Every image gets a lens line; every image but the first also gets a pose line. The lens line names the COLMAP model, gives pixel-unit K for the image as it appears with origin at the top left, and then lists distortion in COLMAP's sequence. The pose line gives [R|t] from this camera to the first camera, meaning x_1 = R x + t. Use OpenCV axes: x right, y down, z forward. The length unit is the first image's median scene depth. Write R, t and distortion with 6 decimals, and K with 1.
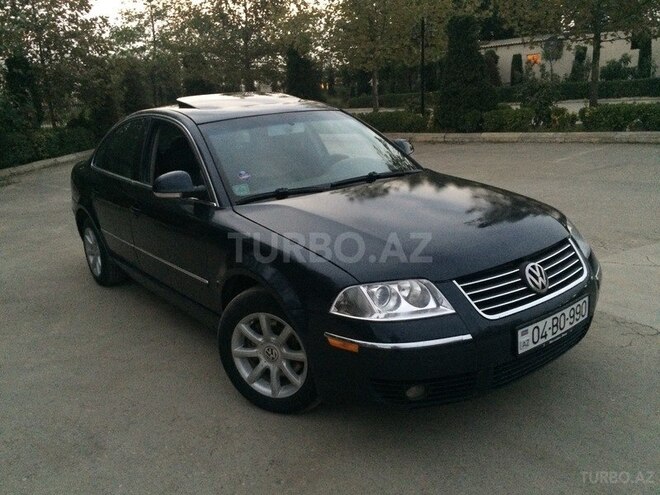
lens RADIAL K [[563.3, 0, 332.8], [0, 563.3, 249.9], [0, 0, 1]] dist [0.052779, -0.080838]
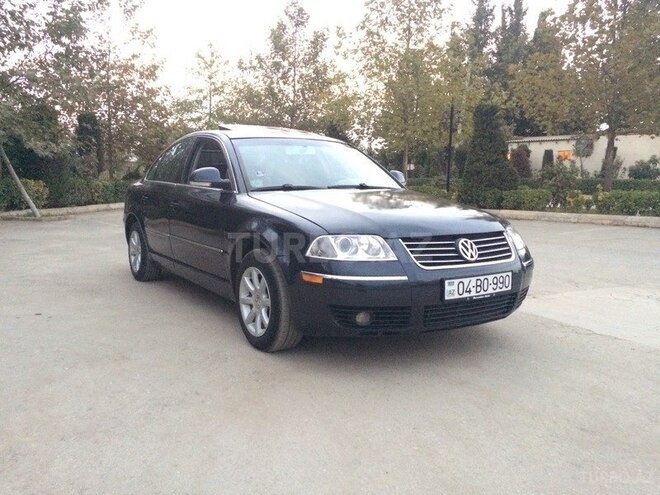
lens RADIAL K [[563.3, 0, 333.2], [0, 563.3, 252.2], [0, 0, 1]] dist [0.052779, -0.080838]
pose [[0.994726, 0.080811, -0.063164, 0.027381], [-0.088916, 0.986390, -0.138310, 0.054064], [0.051127, 0.143197, 0.988373, -0.063527]]
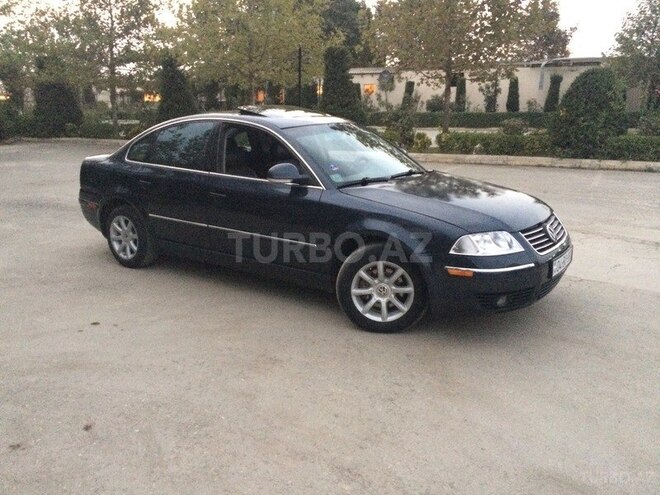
lens RADIAL K [[563.3, 0, 332.4], [0, 563.3, 249.5], [0, 0, 1]] dist [0.052779, -0.080838]
pose [[0.952670, -0.008255, 0.303893, -0.150794], [0.017458, 0.999467, -0.027579, 0.026492], [-0.303504, 0.031579, 0.952307, -0.073690]]
